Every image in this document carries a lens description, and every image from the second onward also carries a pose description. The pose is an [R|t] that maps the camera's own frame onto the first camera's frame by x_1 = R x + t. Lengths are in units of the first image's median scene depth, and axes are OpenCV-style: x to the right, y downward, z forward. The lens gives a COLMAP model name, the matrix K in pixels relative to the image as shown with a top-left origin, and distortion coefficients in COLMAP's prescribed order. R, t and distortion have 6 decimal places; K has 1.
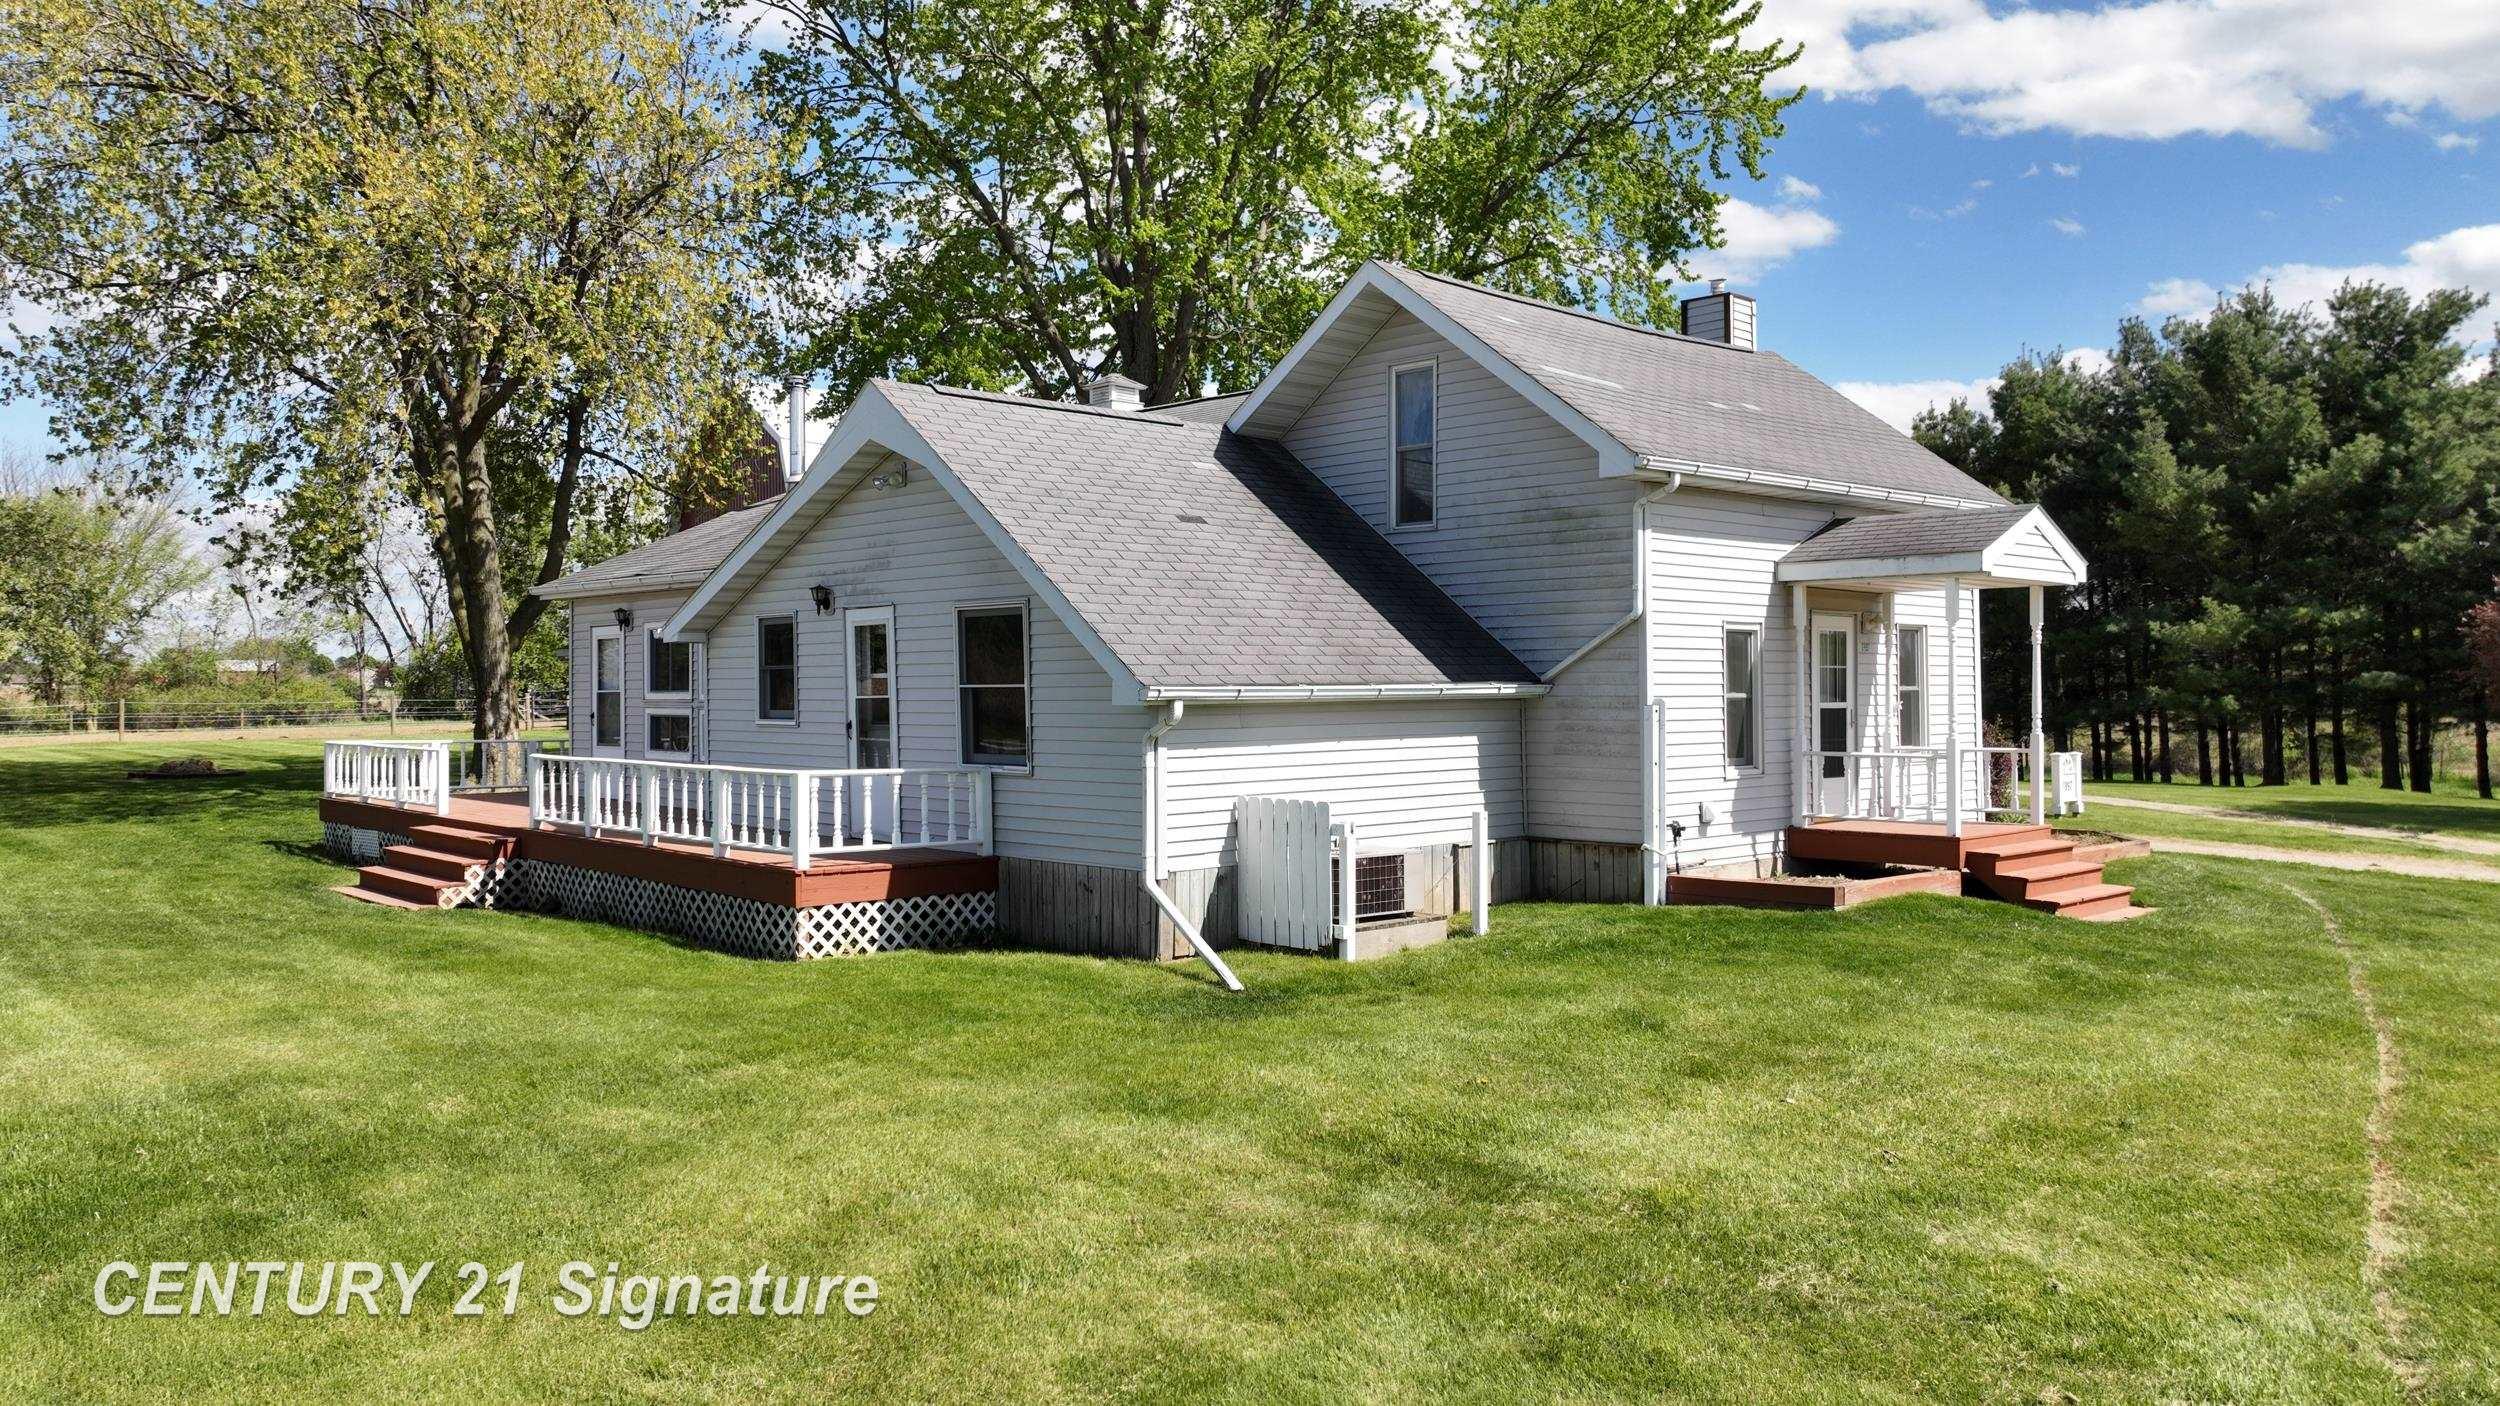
lens RADIAL K [[1791.2, 0, 1250.0], [0, 1791.2, 703.0], [0, 0, 1]] dist [0.012804, 0.004982]
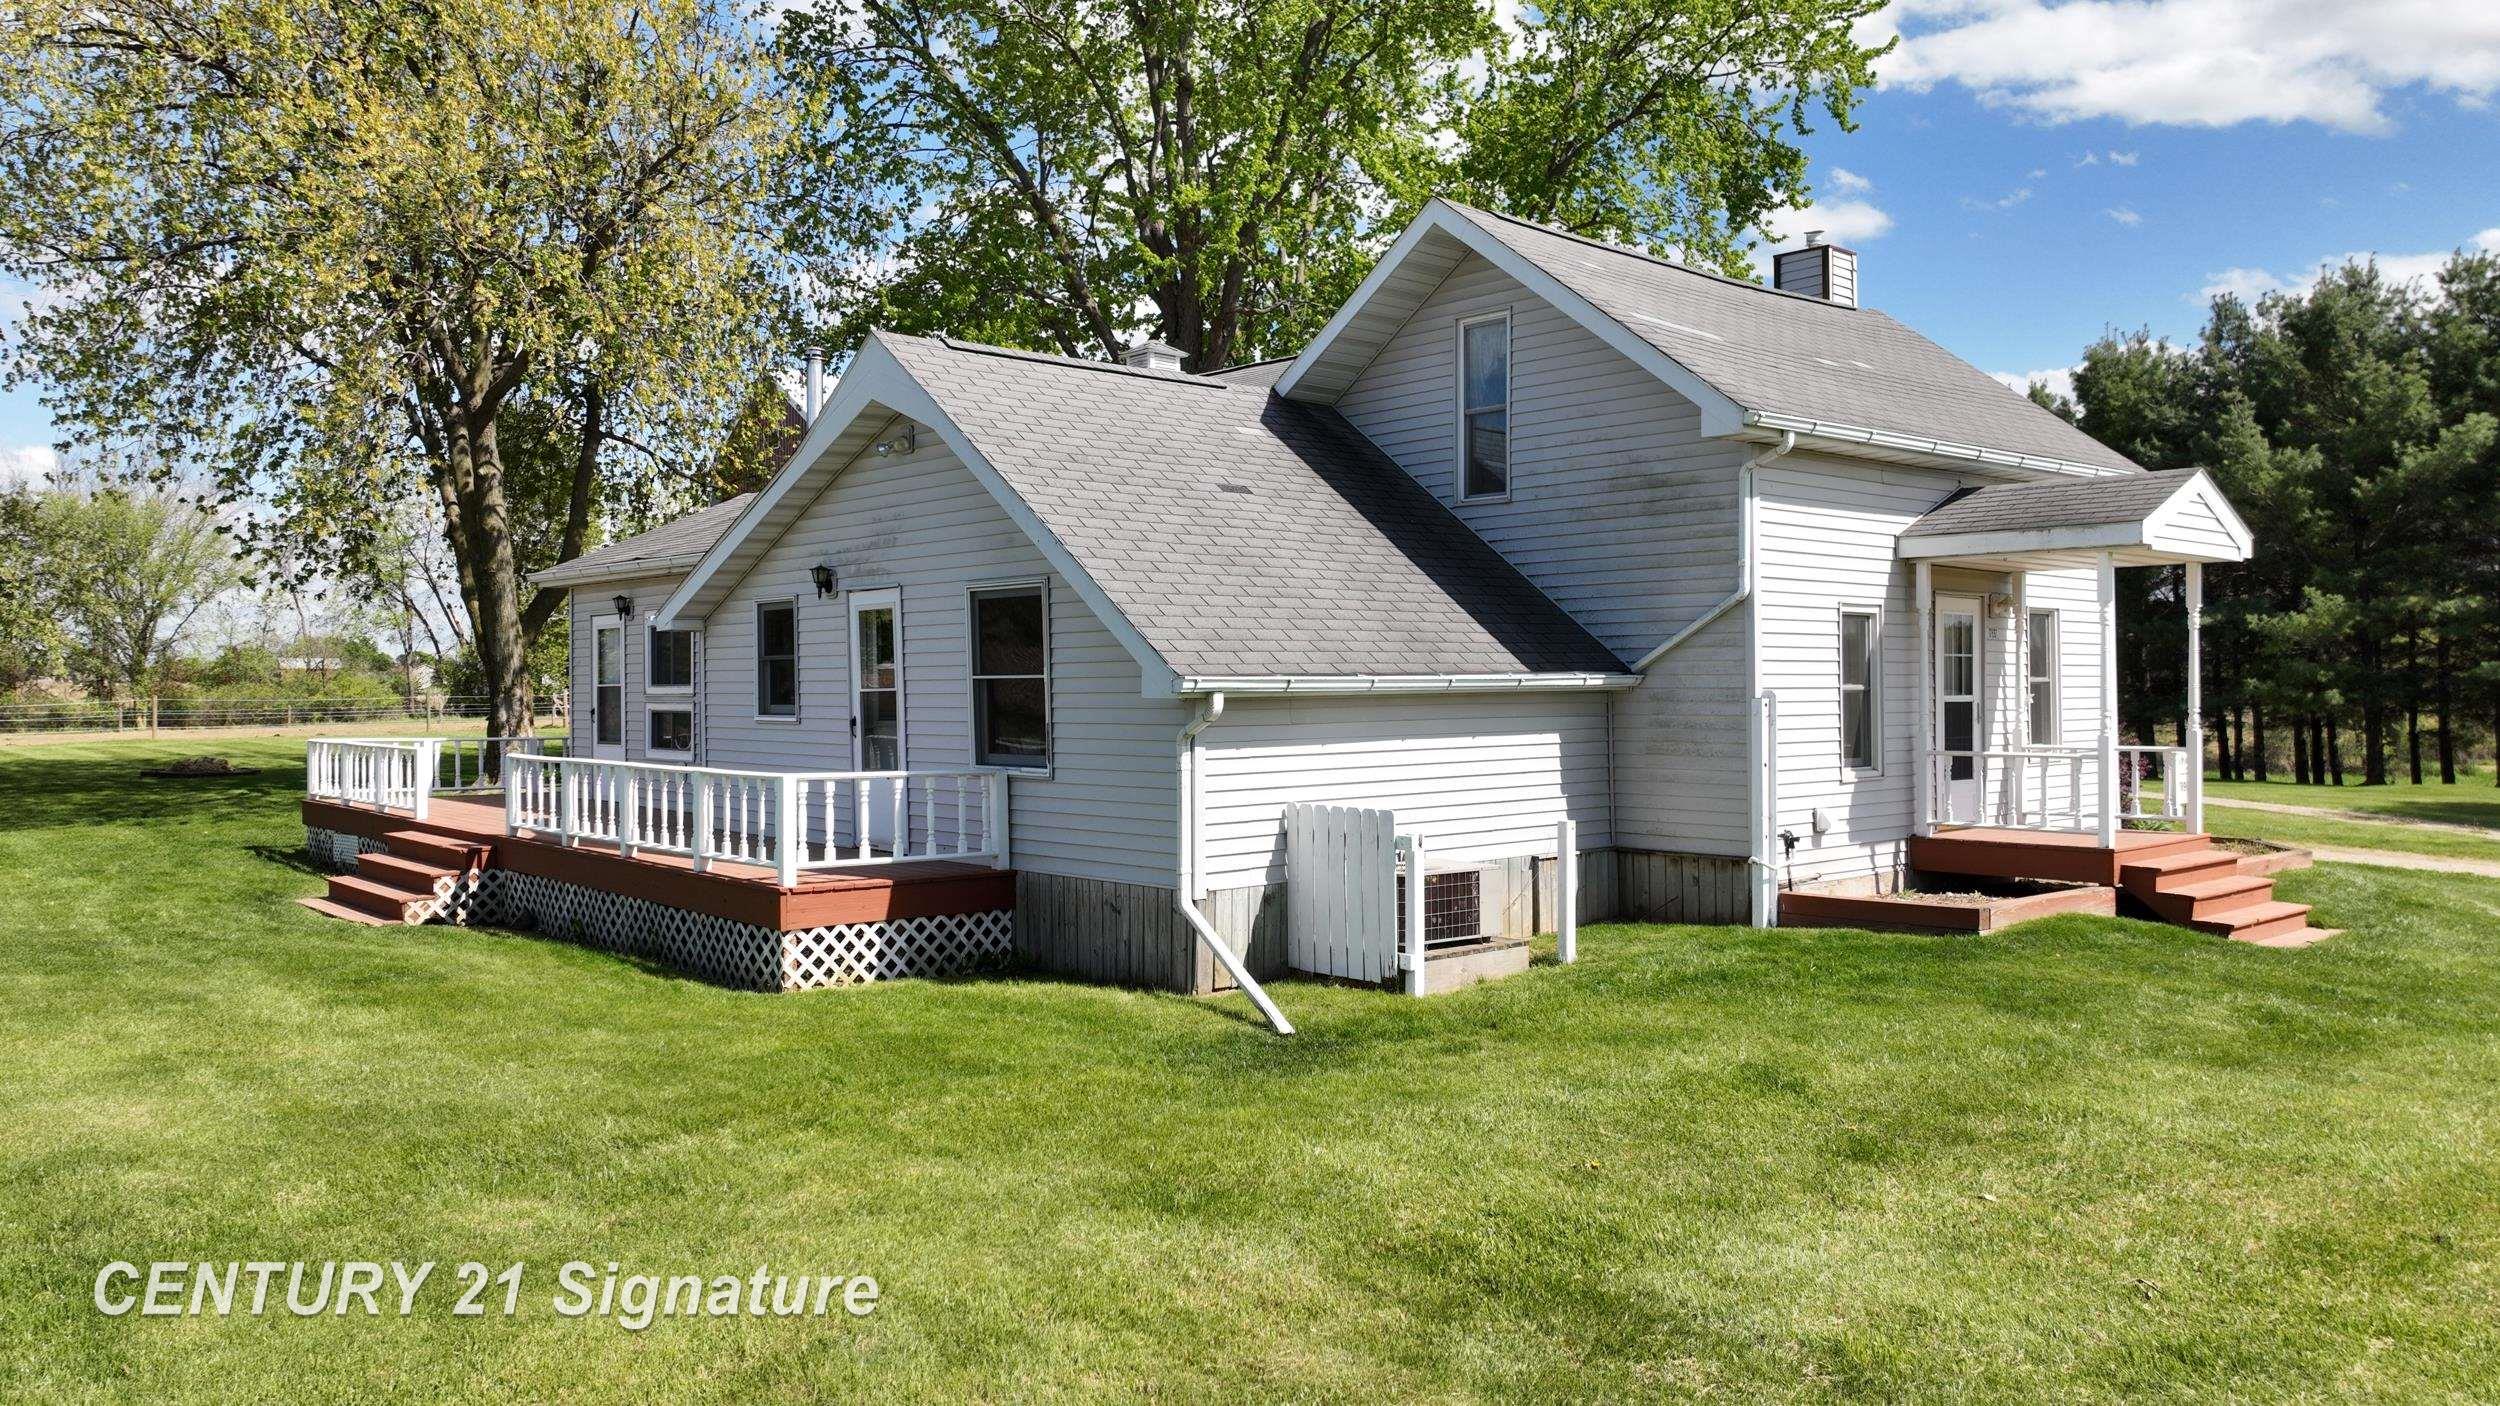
lens RADIAL K [[1791.2, 0, 1250.0], [0, 1791.2, 703.0], [0, 0, 1]] dist [0.012804, 0.004982]
pose [[0.999606, -0.000944, -0.028042, -0.000453], [0.000999, 0.999998, 0.001951, 0.001492], [0.028040, -0.001979, 0.999605, 0.106799]]
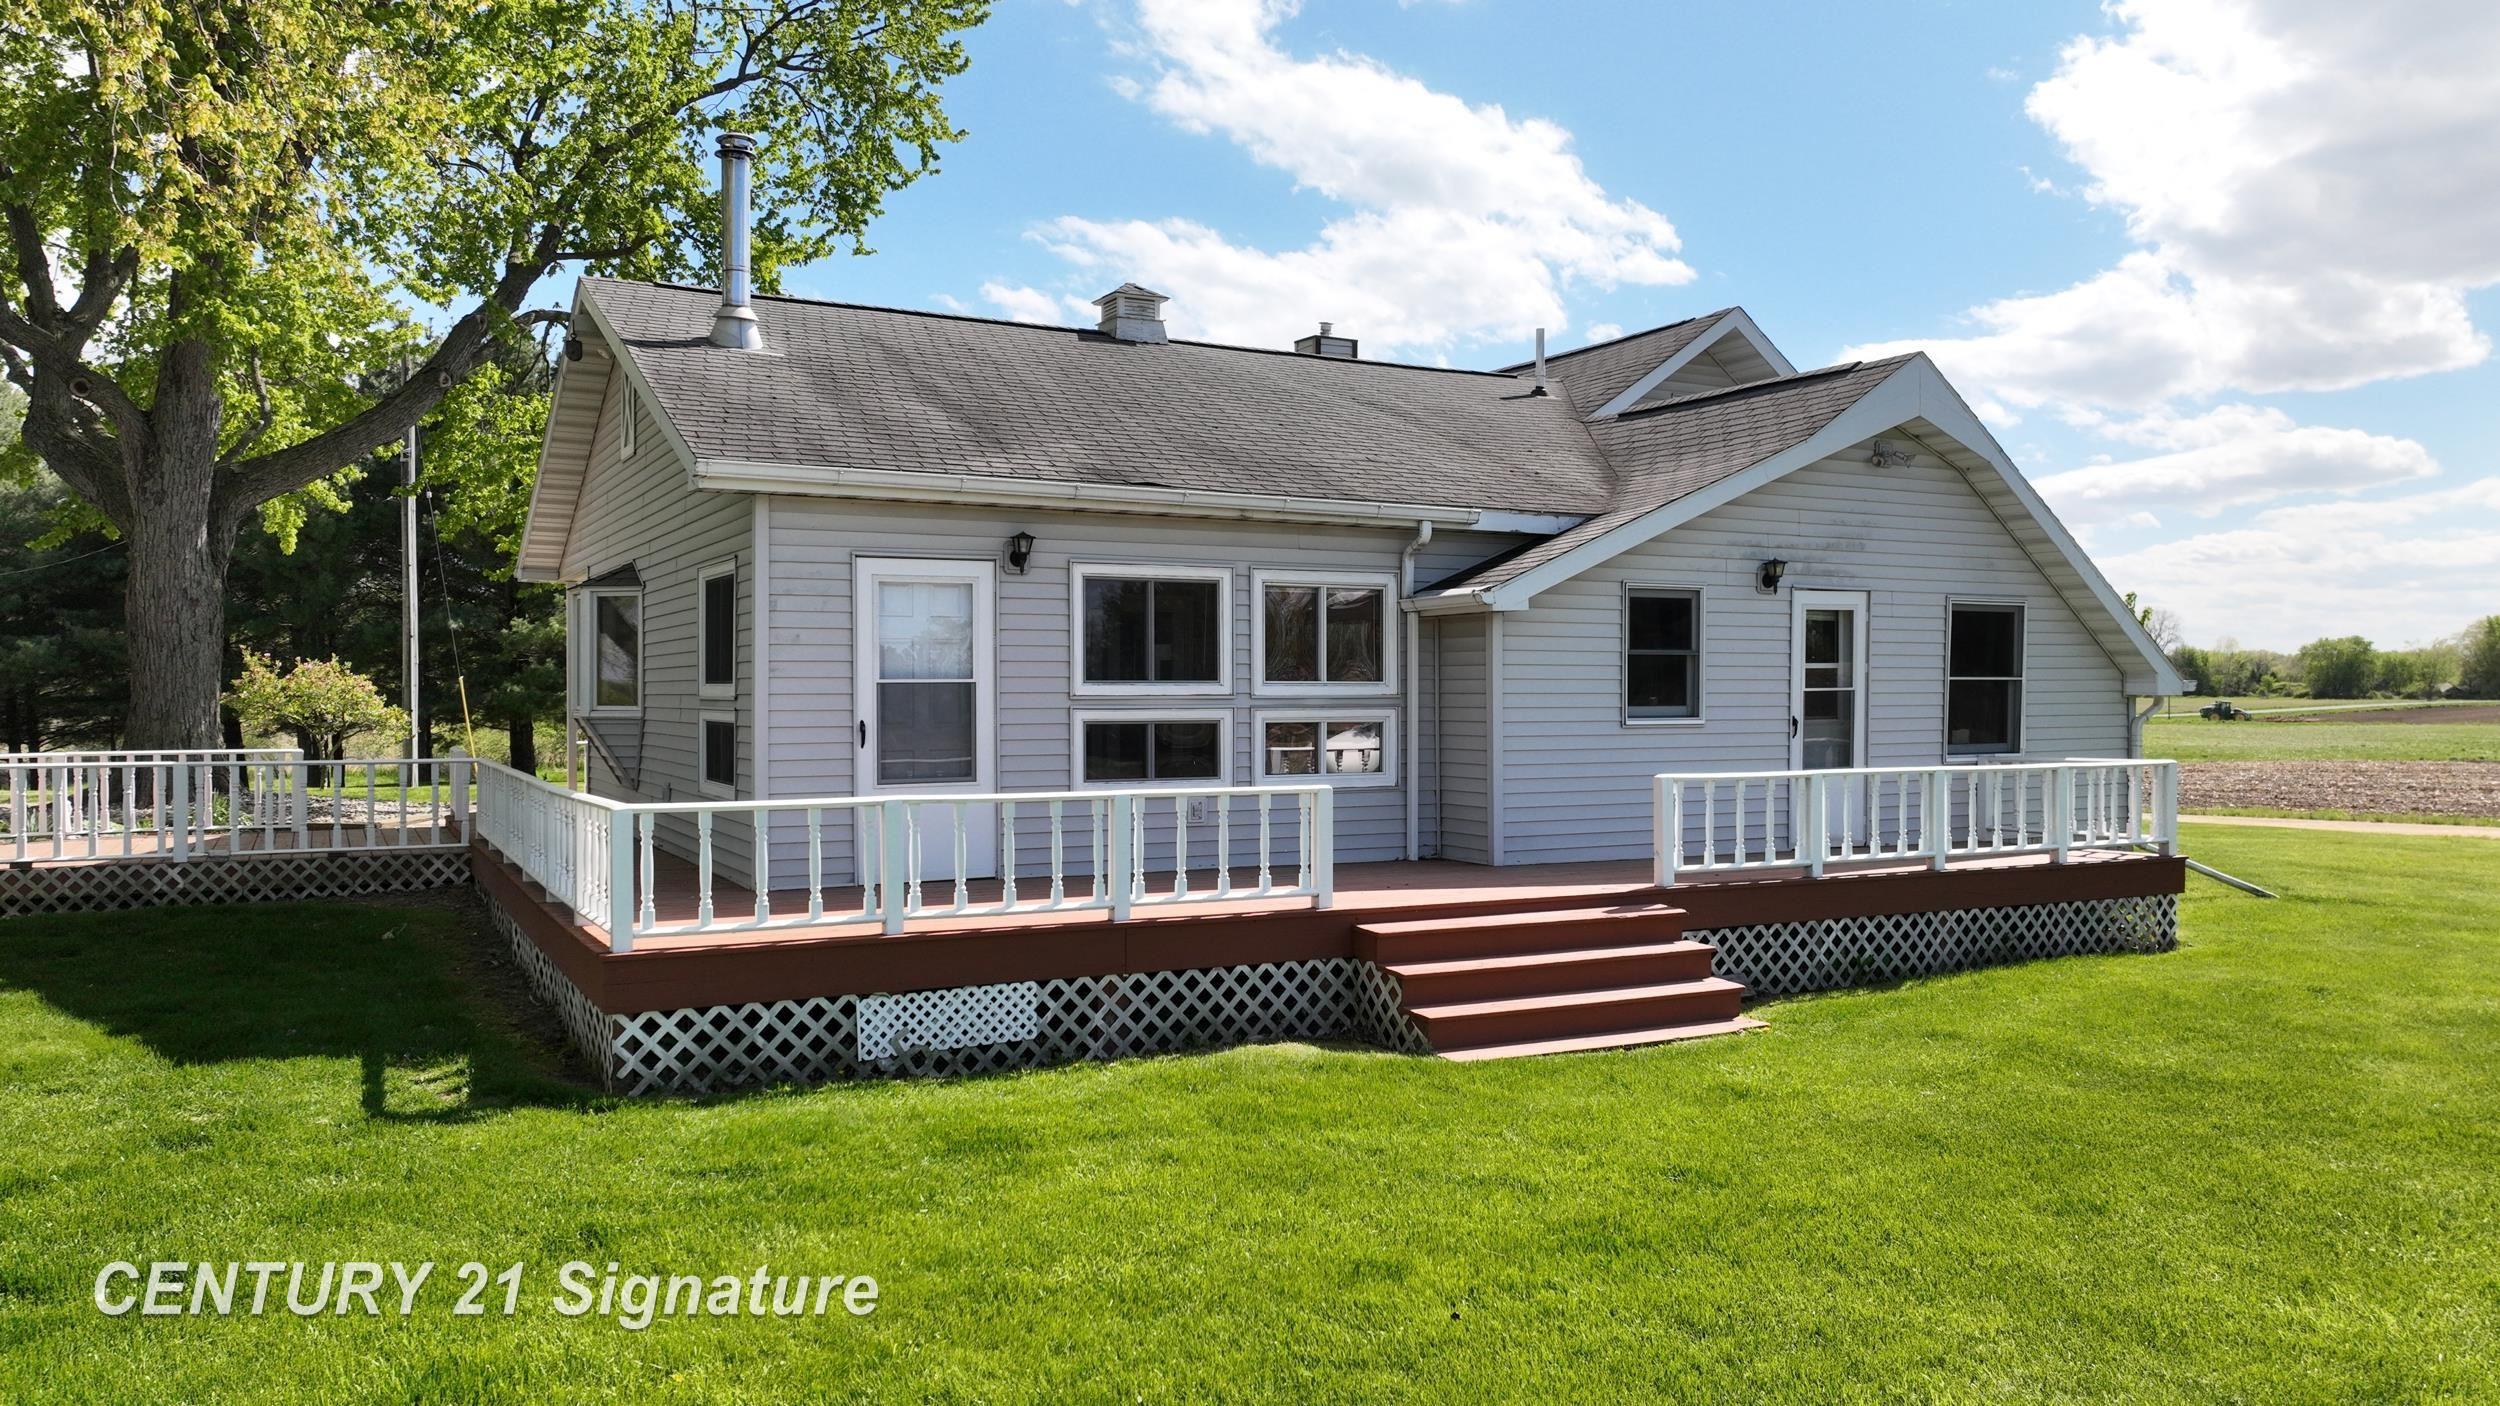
lens RADIAL K [[1757.5, 0, 1248.1], [0, 1757.5, 704.0], [0, 0, 1]] dist [0.007582, 0.002546]
pose [[0.266320, -0.008762, 0.963845, -1.093774], [0.005468, 0.999956, 0.007579, -0.003804], [-0.963869, 0.003252, 0.266356, 0.992712]]
